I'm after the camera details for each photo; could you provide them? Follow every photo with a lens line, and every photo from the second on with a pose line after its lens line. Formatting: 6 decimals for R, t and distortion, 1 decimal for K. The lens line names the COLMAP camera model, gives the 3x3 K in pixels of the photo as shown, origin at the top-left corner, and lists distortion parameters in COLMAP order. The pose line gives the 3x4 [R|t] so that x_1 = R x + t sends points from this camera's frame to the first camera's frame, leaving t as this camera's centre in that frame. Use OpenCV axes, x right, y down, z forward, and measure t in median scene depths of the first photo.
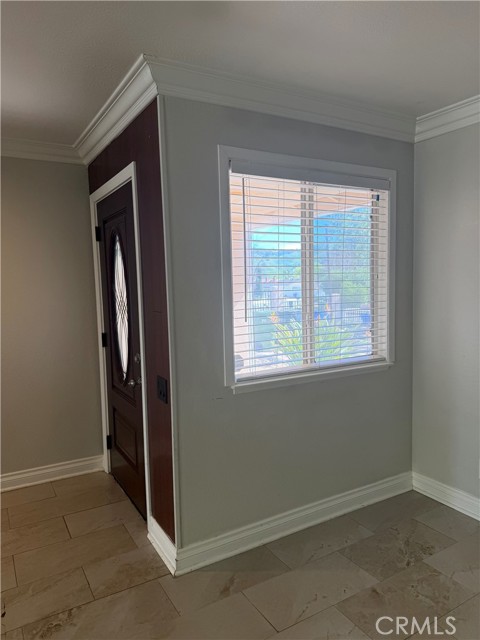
lens RADIAL K [[458.2, 0, 240.0], [0, 458.2, 320.0], [0, 0, 1]] dist [0.091396, -0.154610]
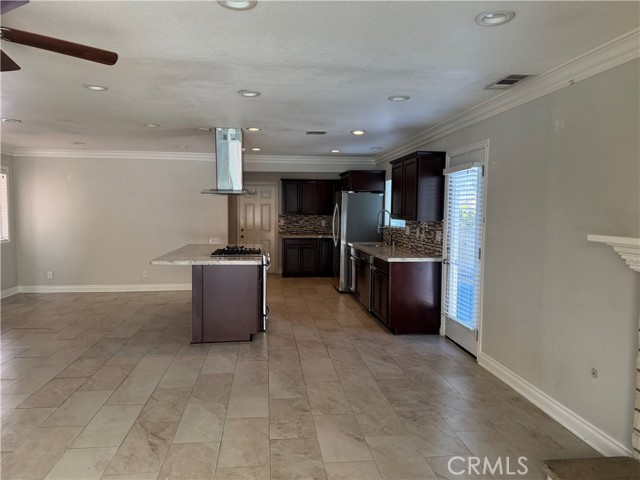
lens RADIAL K [[447.9, 0, 319.7], [0, 447.9, 237.0], [0, 0, 1]] dist [0.074288, -0.100337]
pose [[0.392971, -0.029687, 0.919071, -1.365822], [0.060497, 0.998148, 0.006374, 0.163712], [-0.917559, 0.053097, 0.394039, -1.628241]]
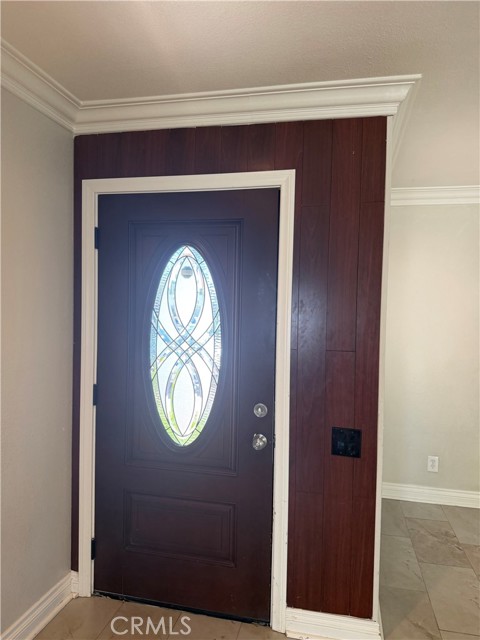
lens RADIAL K [[451.6, 0, 240.0], [0, 451.6, 320.0], [0, 0, 1]] dist [0.101555, -0.143527]
pose [[0.677253, 0.018651, 0.735514, -0.783914], [0.027071, 0.998370, -0.050244, -0.032345], [-0.735252, 0.053939, 0.675644, 0.472120]]
